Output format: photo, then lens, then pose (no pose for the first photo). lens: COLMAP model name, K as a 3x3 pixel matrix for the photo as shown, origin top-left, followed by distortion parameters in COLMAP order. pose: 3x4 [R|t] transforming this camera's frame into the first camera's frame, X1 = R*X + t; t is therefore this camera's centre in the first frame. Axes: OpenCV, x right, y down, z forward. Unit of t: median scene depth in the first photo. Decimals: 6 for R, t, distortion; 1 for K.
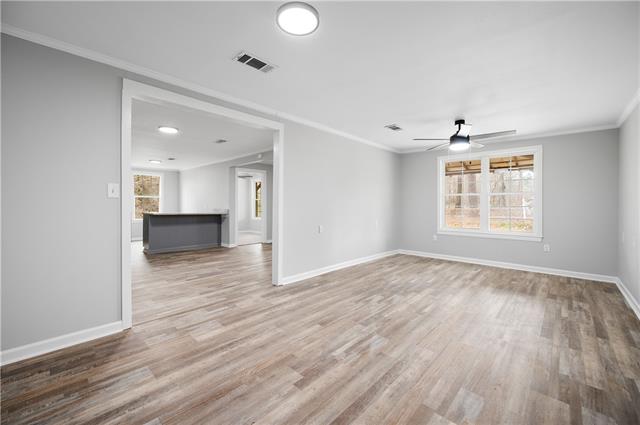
lens RADIAL K [[255.8, 0, 320.8], [0, 255.8, 209.6], [0, 0, 1]] dist [0.000479, -0.000093]
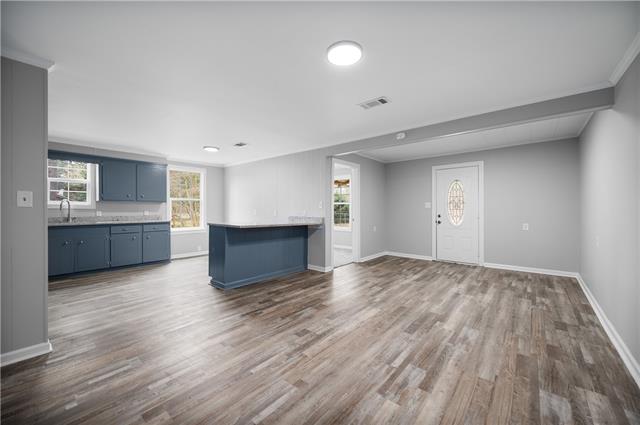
lens RADIAL K [[241.6, 0, 321.0], [0, 241.6, 214.7], [0, 0, 1]] dist [-0.008788, -0.000107]
pose [[0.997937, -0.001855, 0.064180, -0.372158], [0.002040, 0.999994, -0.002818, -0.006296], [-0.064174, 0.002943, 0.997934, 0.311172]]
